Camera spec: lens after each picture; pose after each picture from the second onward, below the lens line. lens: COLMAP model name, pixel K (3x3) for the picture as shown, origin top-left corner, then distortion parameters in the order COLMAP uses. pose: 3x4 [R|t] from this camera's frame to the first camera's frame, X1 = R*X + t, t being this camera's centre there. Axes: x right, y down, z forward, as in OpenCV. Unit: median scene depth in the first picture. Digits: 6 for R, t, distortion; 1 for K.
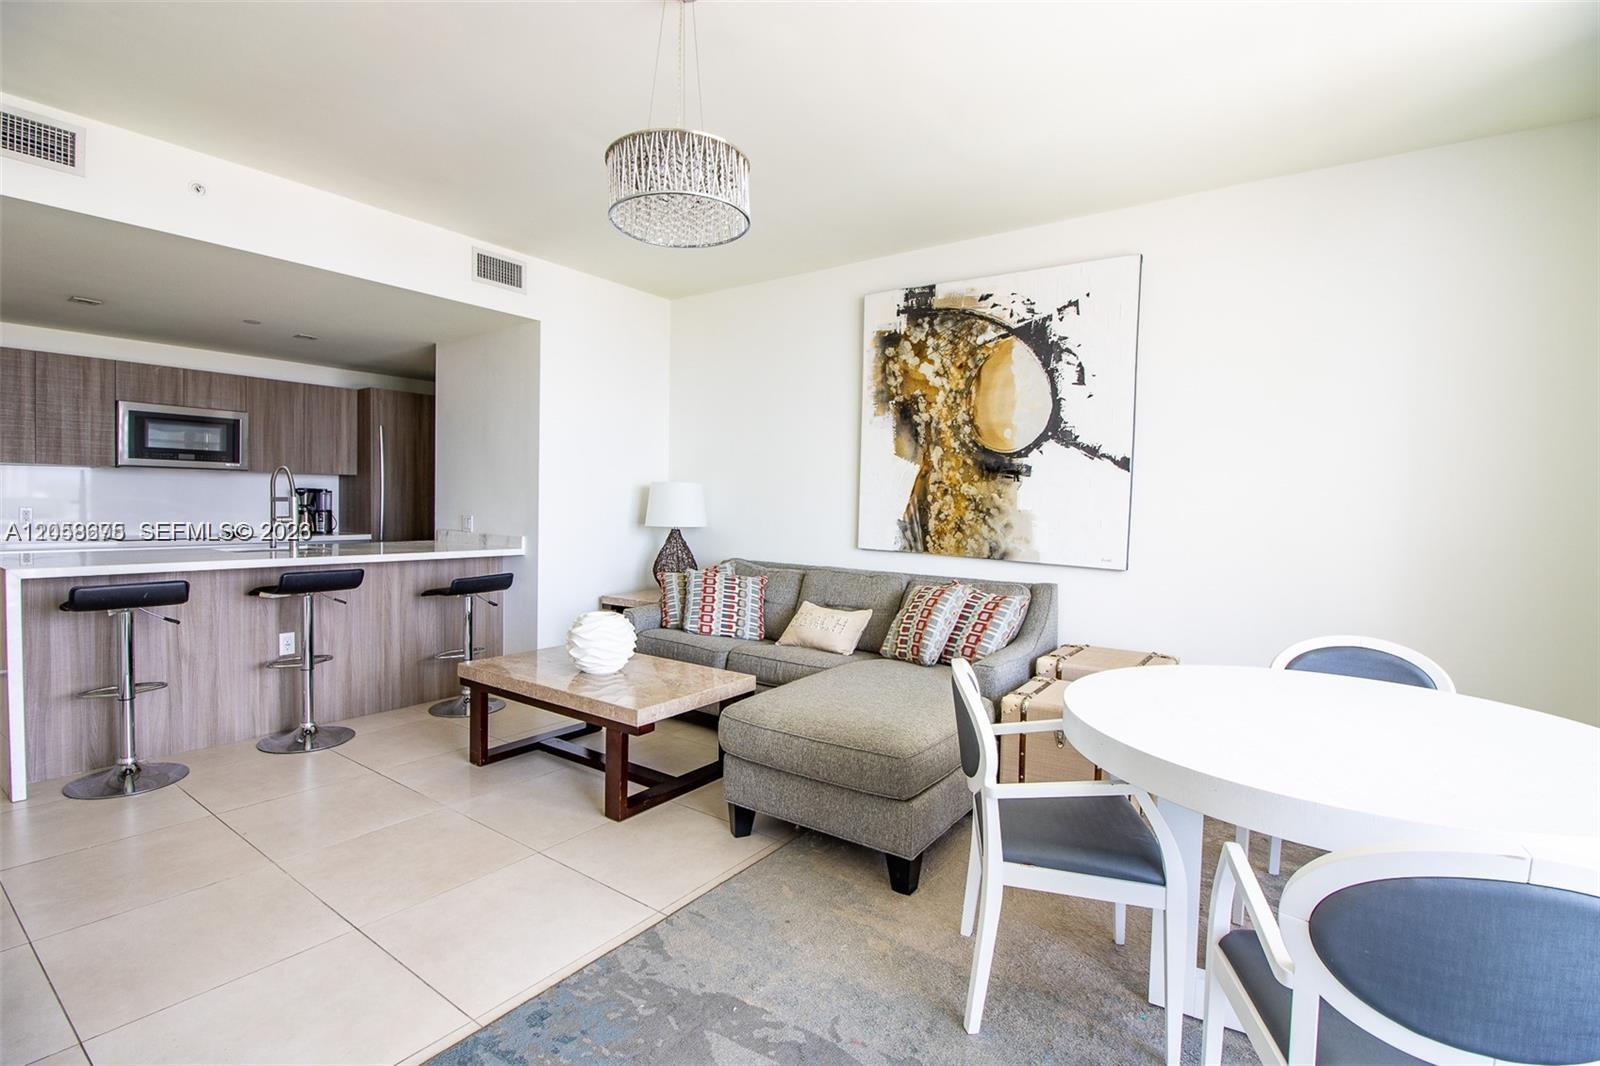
lens RADIAL K [[746.3, 0, 783.7], [0, 746.3, 529.3], [0, 0, 1]] dist [0.000186, -0.014629]
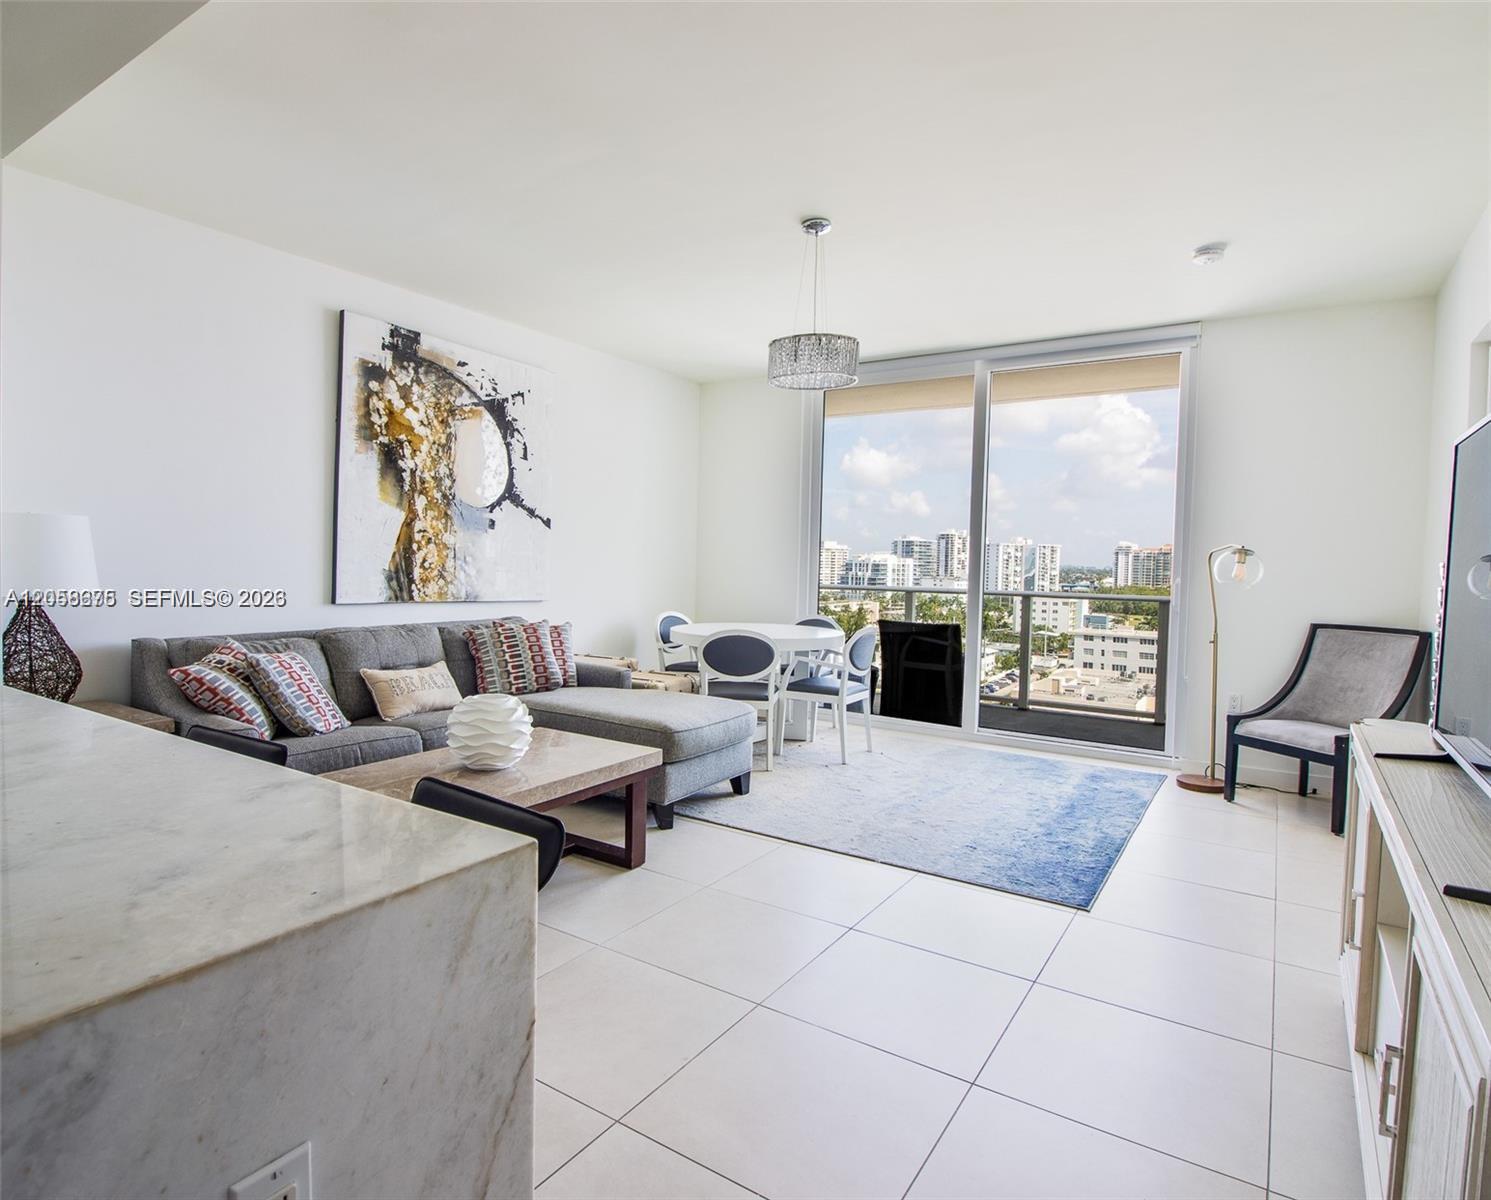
lens RADIAL K [[810.8, 0, 745.5], [0, 810.8, 600.0], [0, 0, 1]] dist [0.002100, 0.000169]
pose [[-0.051998, -0.070617, 0.996147, -0.927140], [0.016066, 0.997309, 0.071537, -0.041712], [-0.998518, 0.019724, -0.050723, 0.626283]]
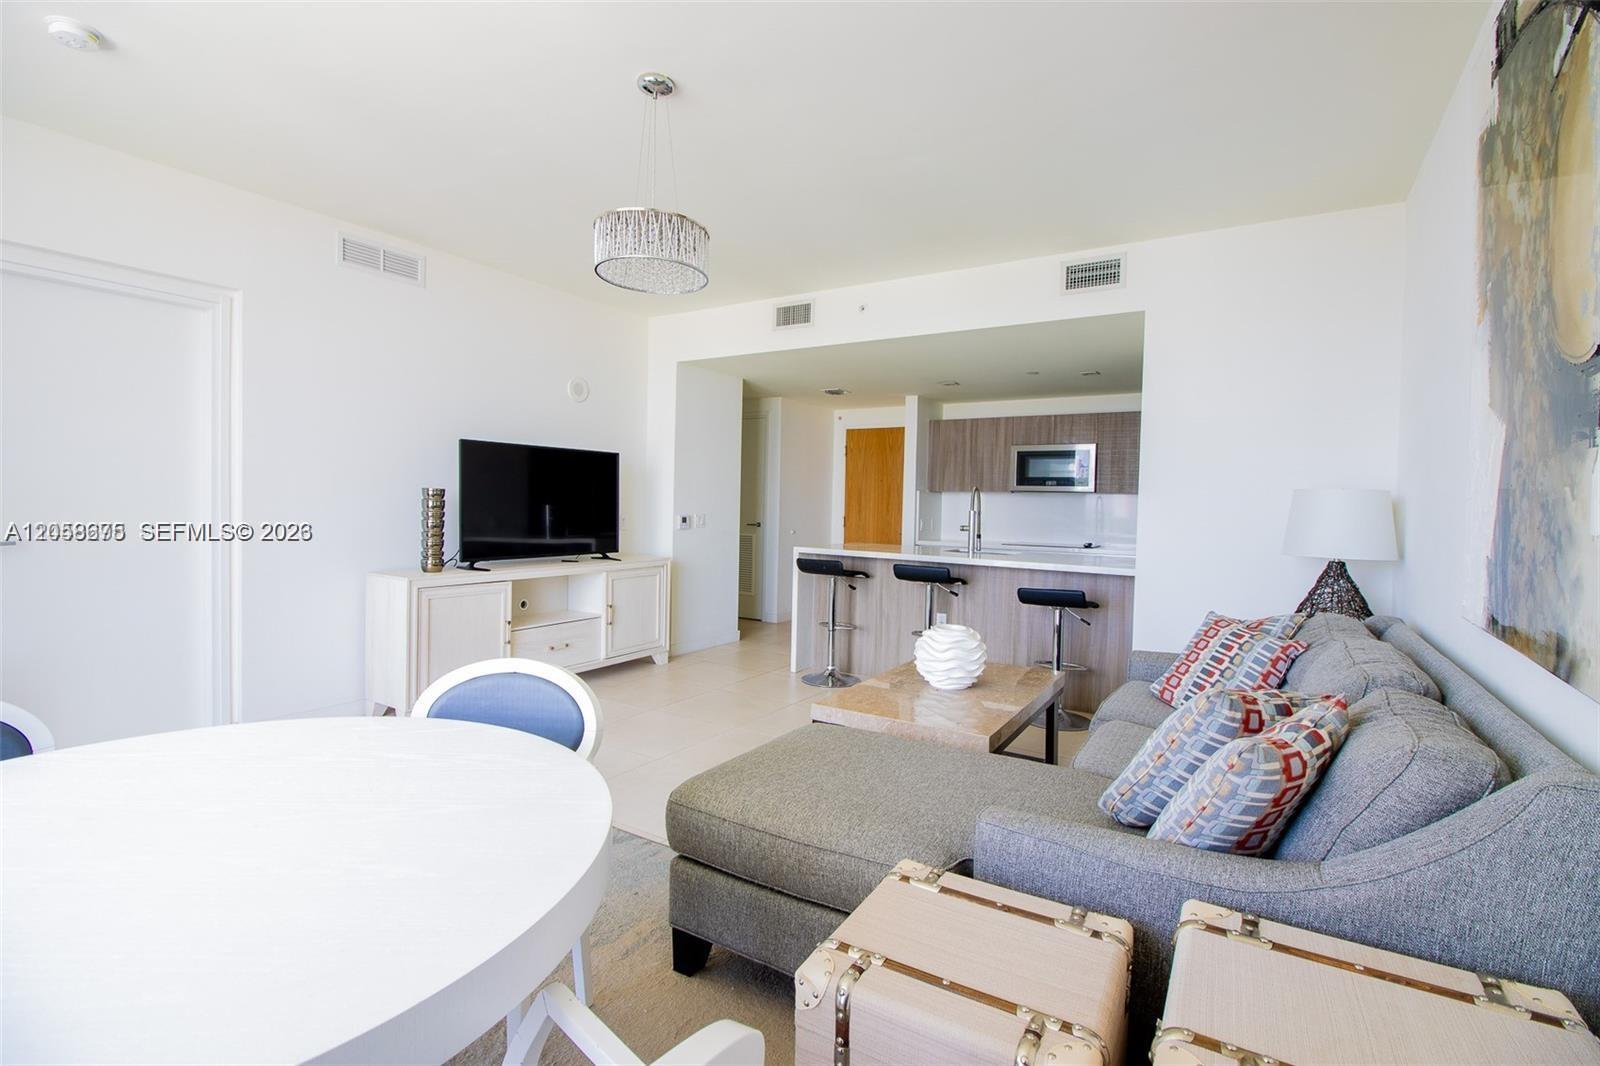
lens RADIAL K [[735.7, 0, 793.7], [0, 735.7, 526.5], [0, 0, 1]] dist [-0.002981, -0.012741]
pose [[0.067035, 0.014748, -0.997642, 0.566365], [-0.059954, 0.998144, 0.010727, -0.011176], [0.995948, 0.059093, 0.067795, 0.600623]]
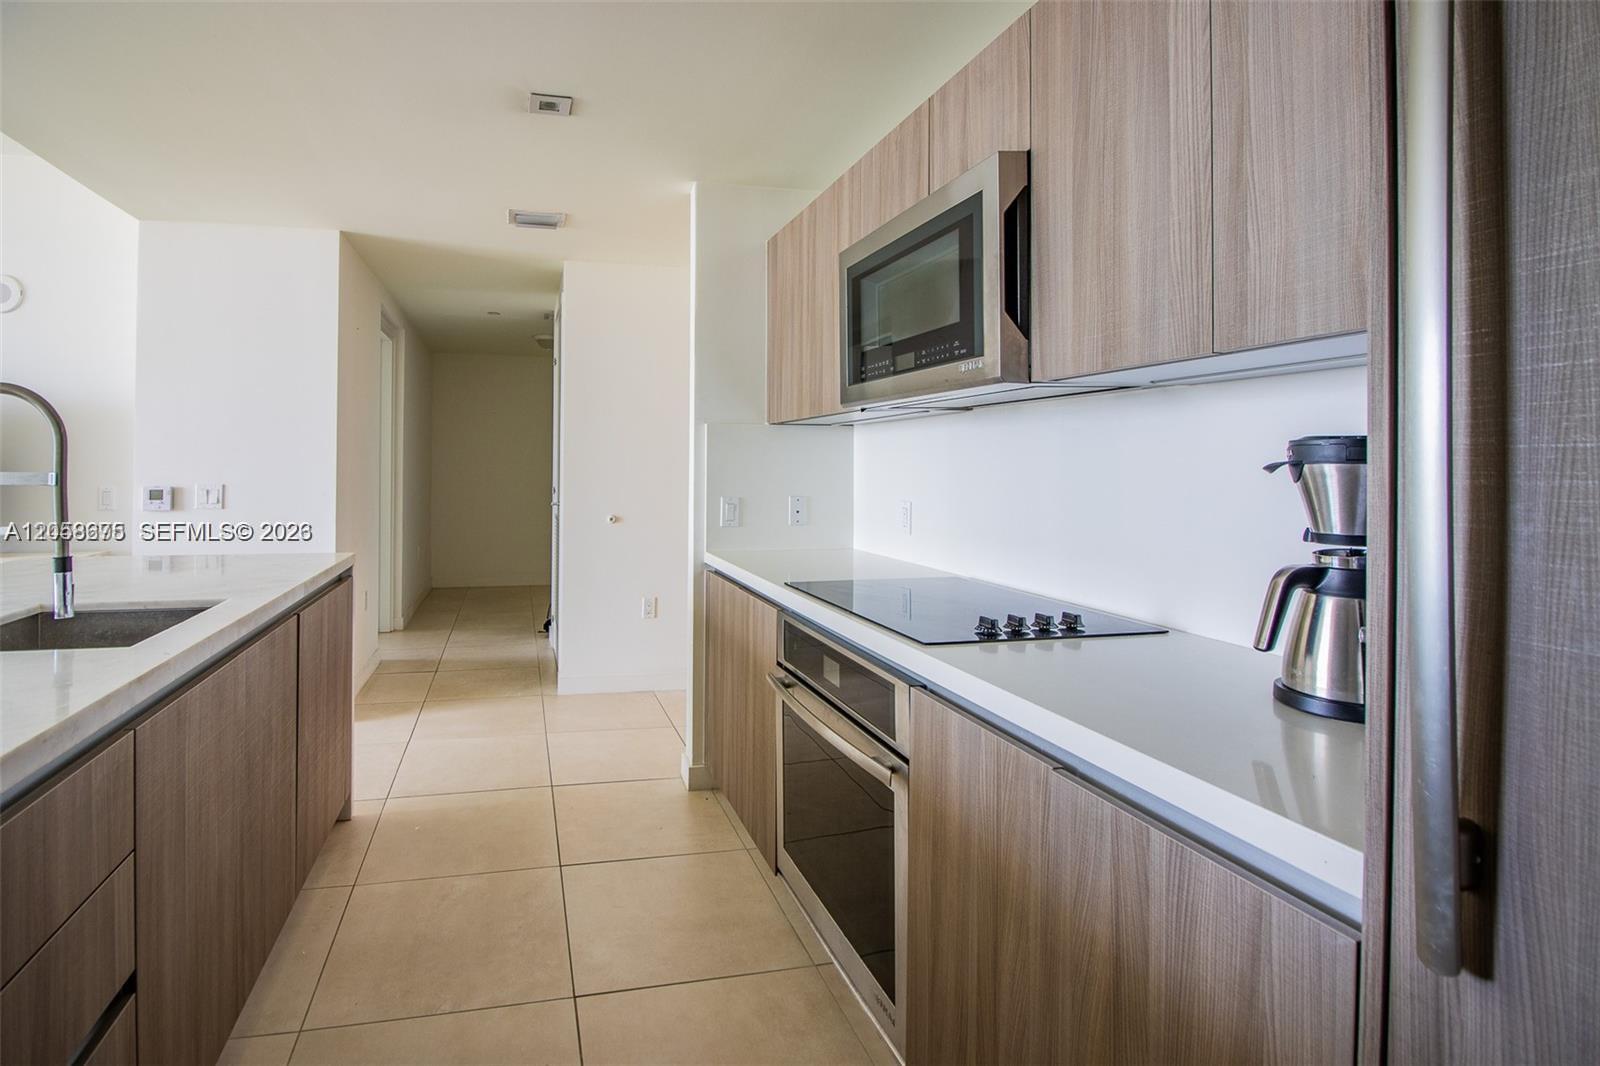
lens RADIAL K [[760.9, 0, 777.7], [0, 760.9, 472.1], [0, 0, 1]] dist [0.001926, -0.014955]
pose [[-0.571318, -0.011973, -0.820642, -0.629262], [-0.043022, 0.998956, 0.015376, -0.065073], [0.819601, 0.044090, -0.571236, 1.472608]]
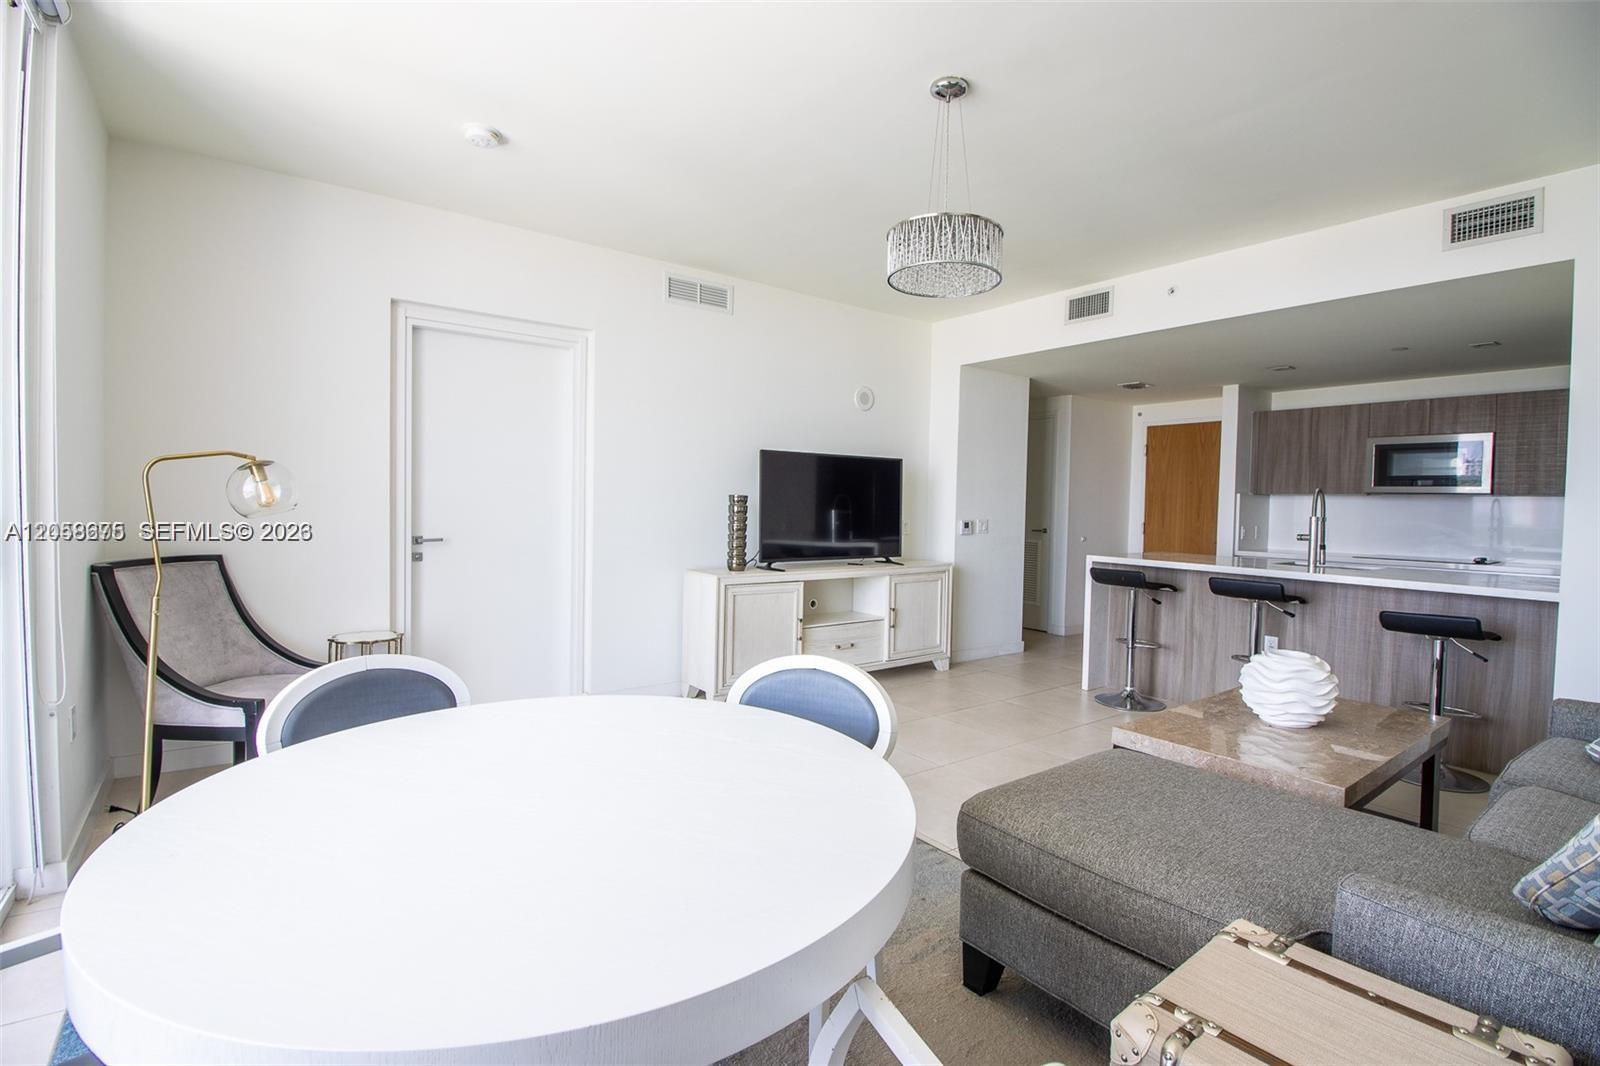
lens RADIAL K [[735.7, 0, 793.7], [0, 735.7, 526.5], [0, 0, 1]] dist [-0.002981, -0.012741]
pose [[-0.299308, 0.007137, -0.954130, 0.564966], [-0.062091, 0.997707, 0.026941, -0.010827], [0.952134, 0.067307, -0.298179, 0.589681]]
